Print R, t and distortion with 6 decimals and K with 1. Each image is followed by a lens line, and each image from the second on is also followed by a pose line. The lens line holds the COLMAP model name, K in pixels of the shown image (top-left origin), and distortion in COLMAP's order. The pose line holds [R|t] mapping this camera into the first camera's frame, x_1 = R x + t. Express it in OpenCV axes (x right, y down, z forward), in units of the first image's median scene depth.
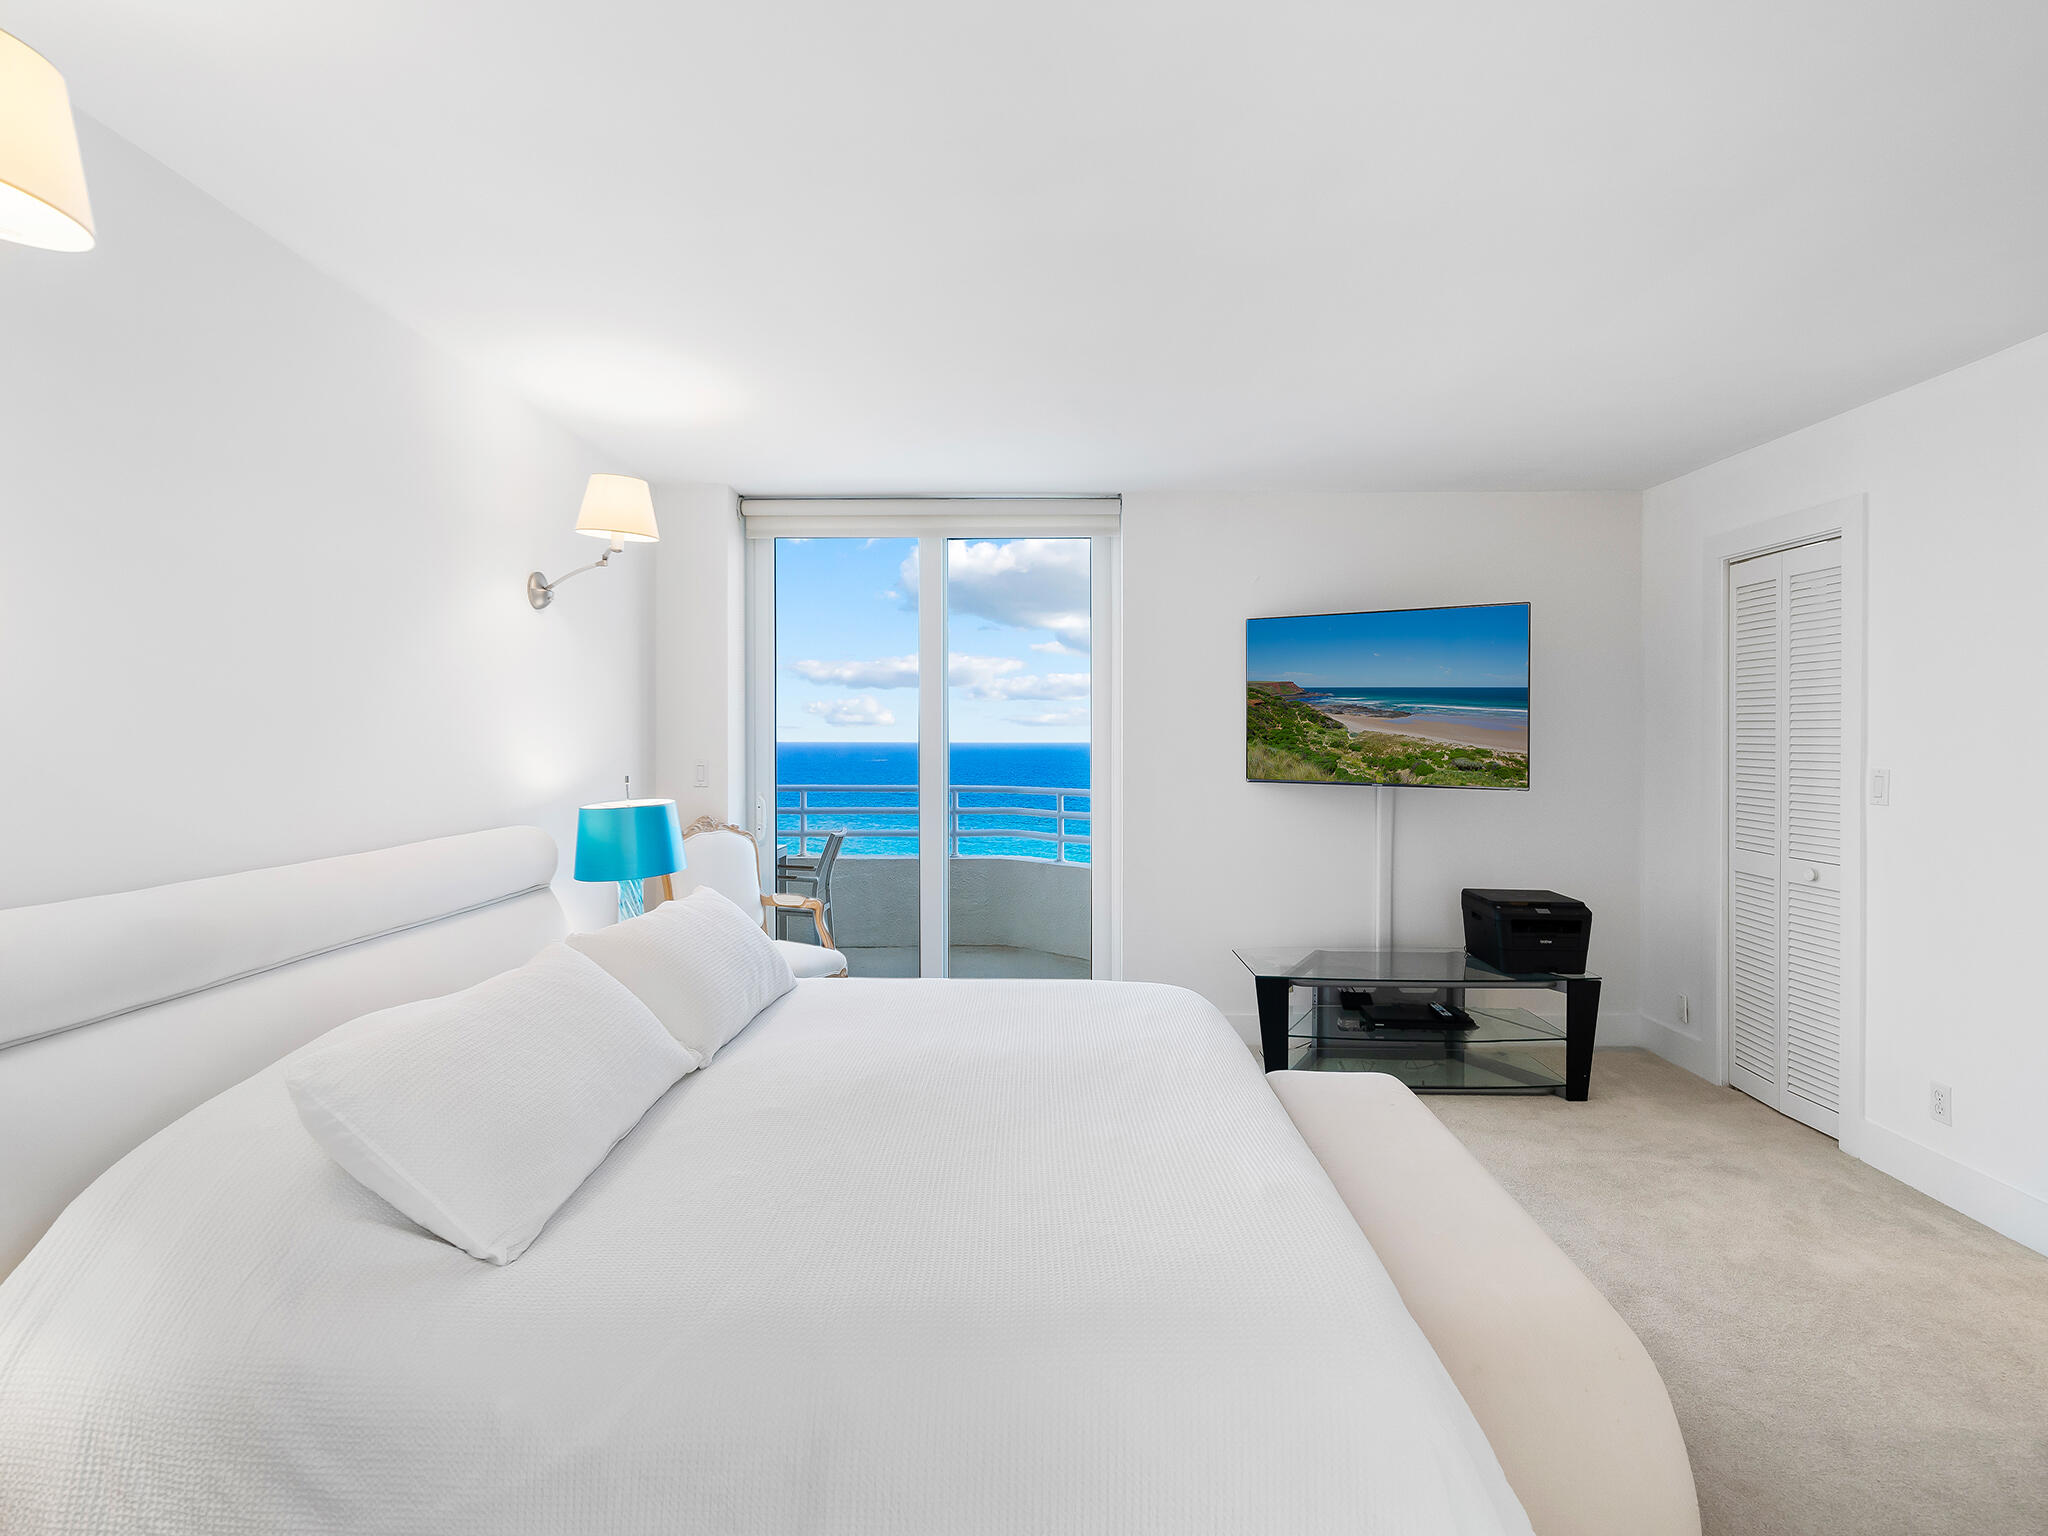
lens RADIAL K [[933.6, 0, 1014.1], [0, 933.6, 738.2], [0, 0, 1]] dist [-0.003393, 0.001256]
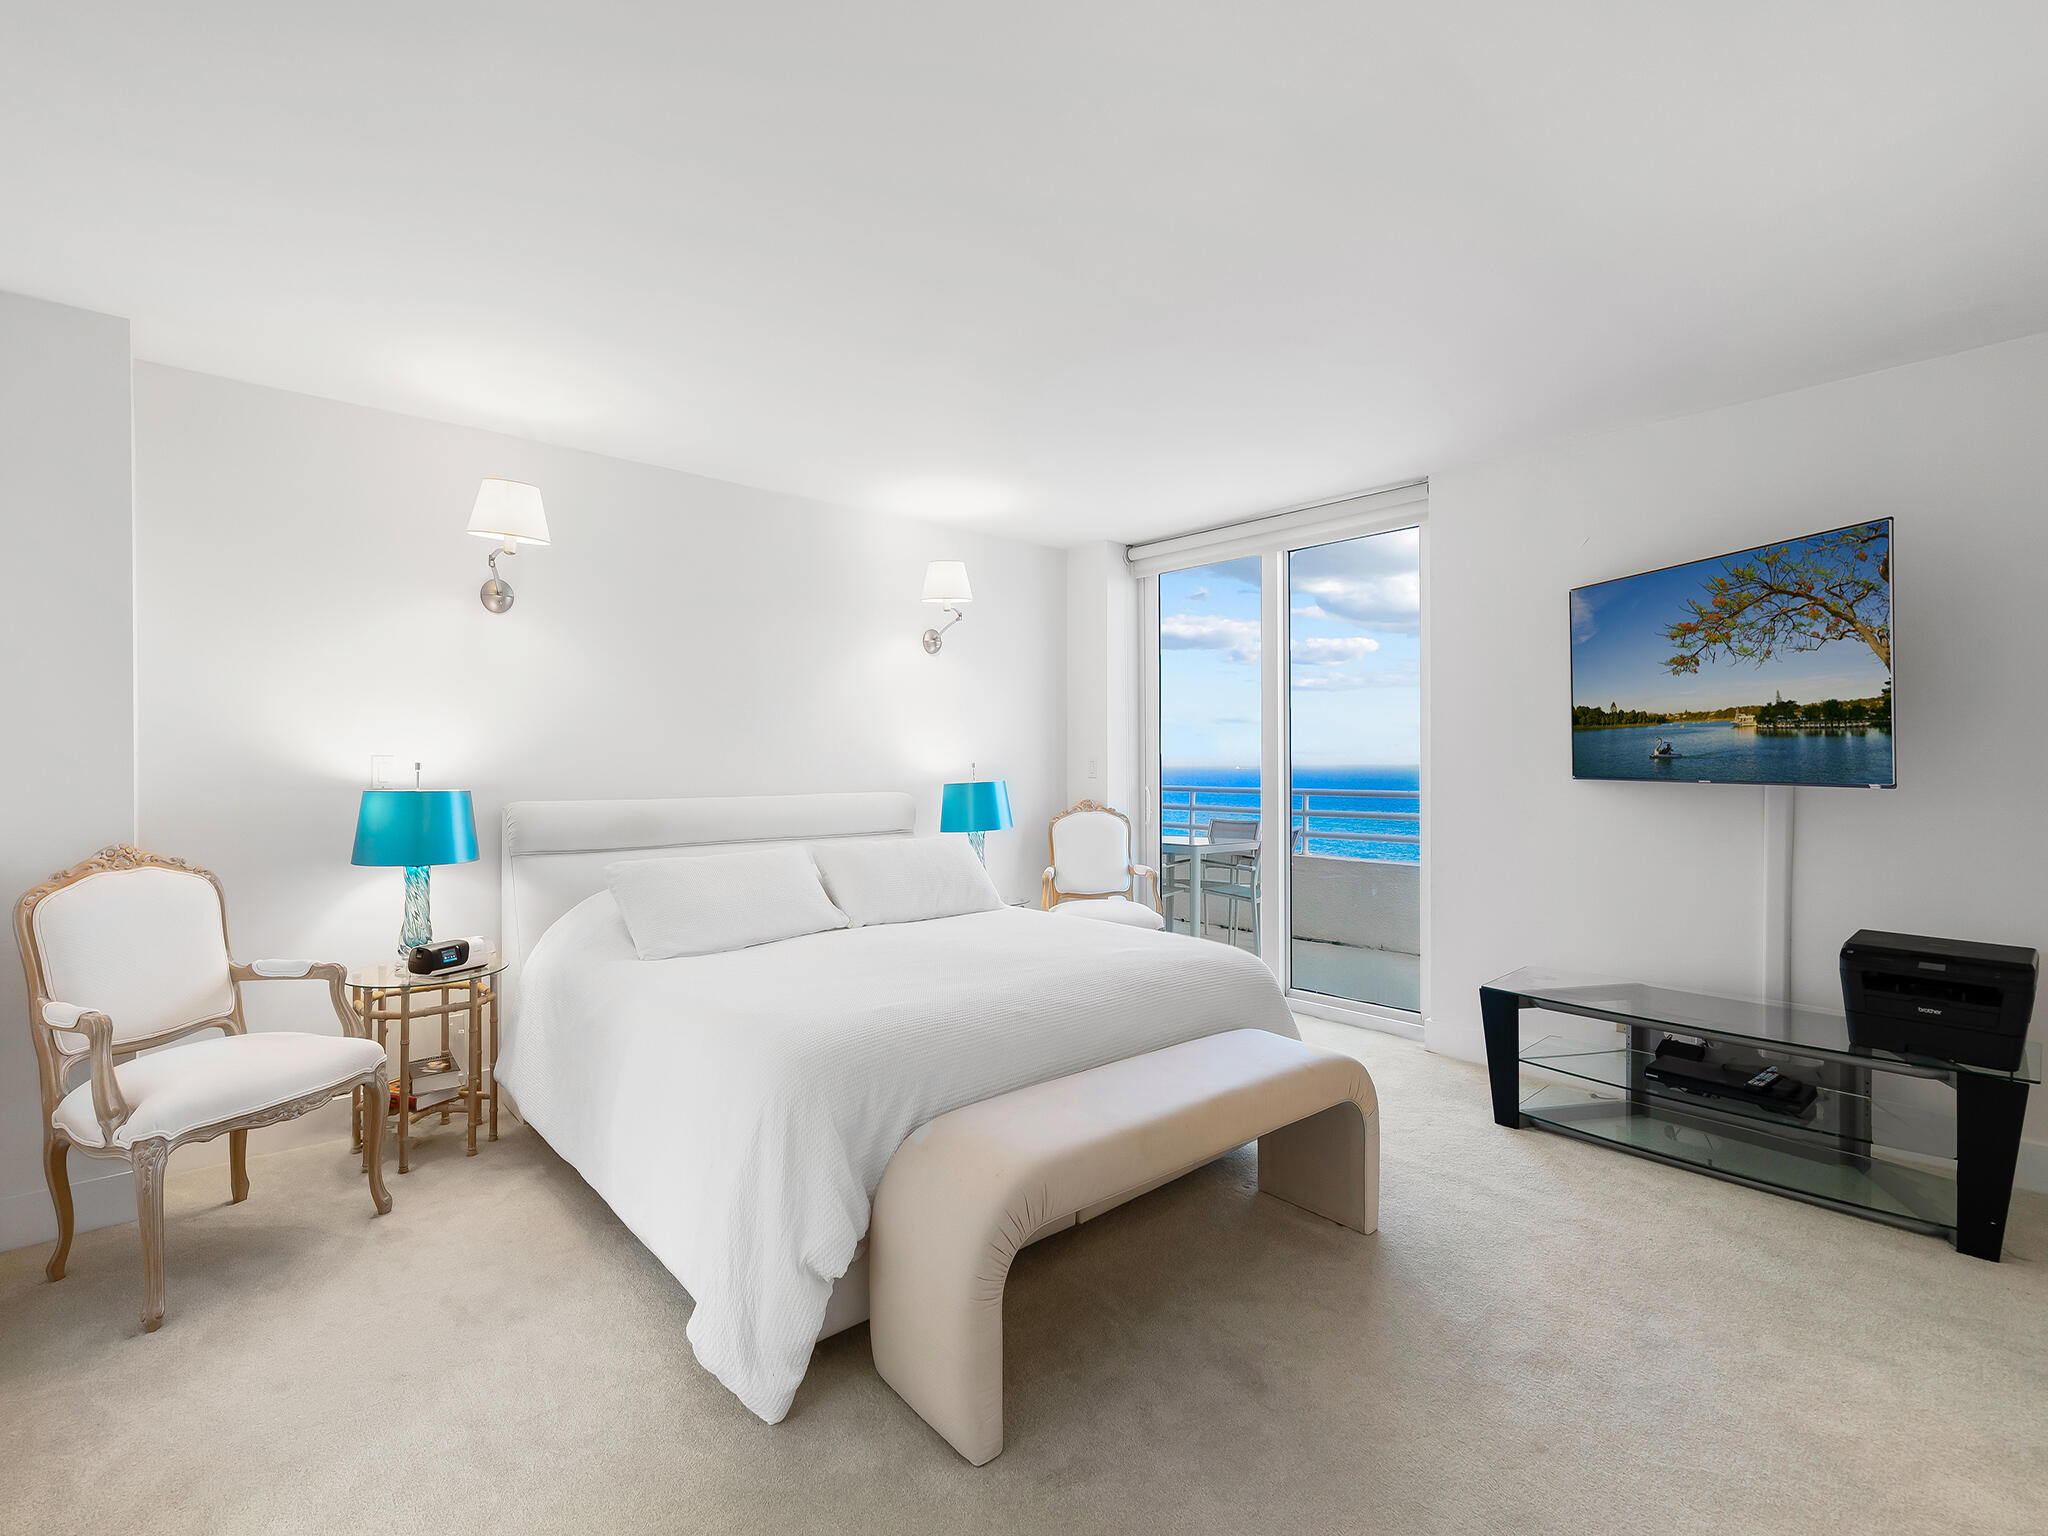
lens RADIAL K [[933.6, 0, 1036.7], [0, 933.6, 763.7], [0, 0, 1]] dist [-0.003393, 0.001256]
pose [[0.691860, -0.000743, -0.722031, 0.604182], [-0.000487, 0.999999, -0.001495, 0.039124], [0.722031, 0.001386, 0.691859, 0.057925]]
